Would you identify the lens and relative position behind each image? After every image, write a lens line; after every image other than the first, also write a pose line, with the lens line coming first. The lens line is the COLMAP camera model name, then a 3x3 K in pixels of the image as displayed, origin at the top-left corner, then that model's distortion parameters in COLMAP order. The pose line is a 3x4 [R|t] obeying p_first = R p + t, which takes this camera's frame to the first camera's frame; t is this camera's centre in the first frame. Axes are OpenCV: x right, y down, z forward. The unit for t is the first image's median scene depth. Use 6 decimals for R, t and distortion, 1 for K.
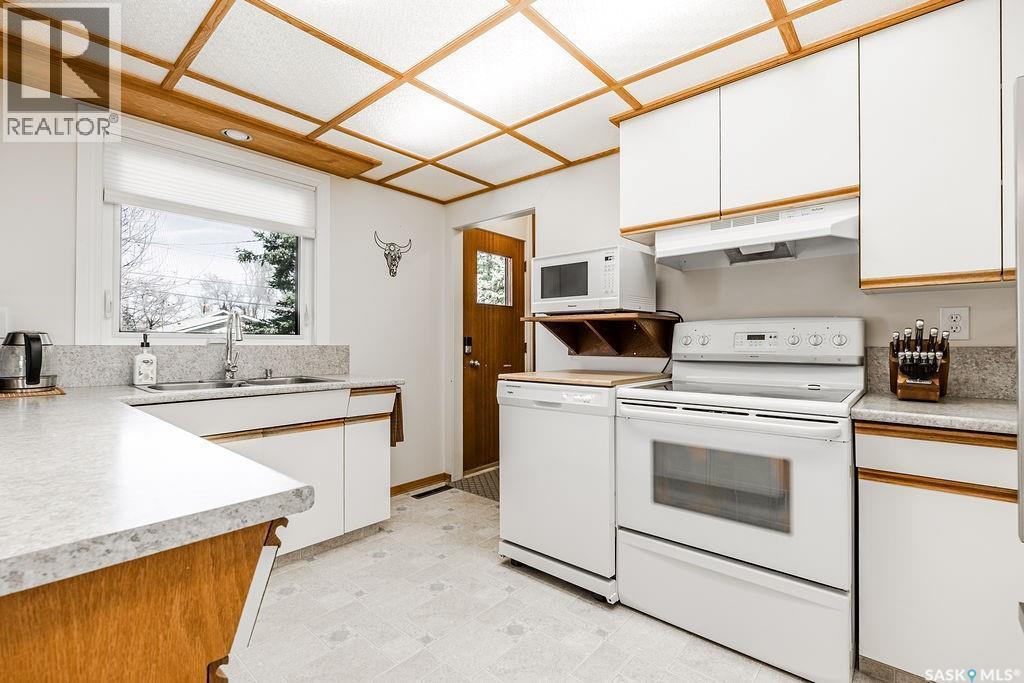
lens RADIAL K [[449.2, 0, 510.2], [0, 449.2, 341.8], [0, 0, 1]] dist [-0.003568, 0.000113]
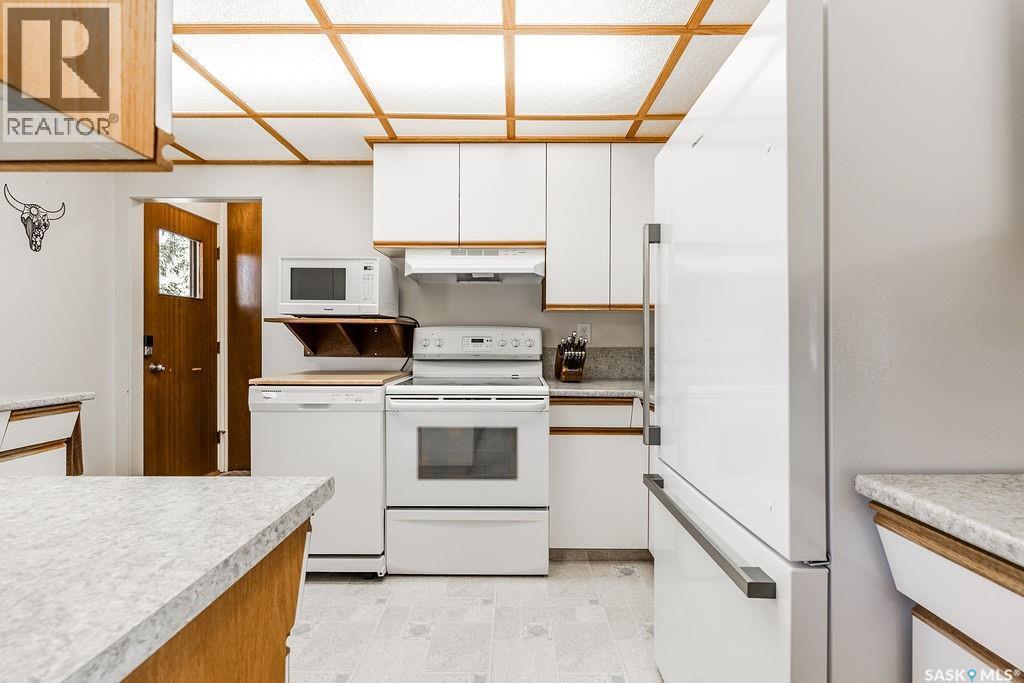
lens RADIAL K [[449.2, 0, 516.3], [0, 449.2, 341.5], [0, 0, 1]] dist [-0.003568, 0.000113]
pose [[0.755731, 0.001844, 0.654879, -0.215643], [-0.006443, 0.999969, 0.004620, -0.013778], [-0.654850, -0.007711, 0.755719, -0.061148]]
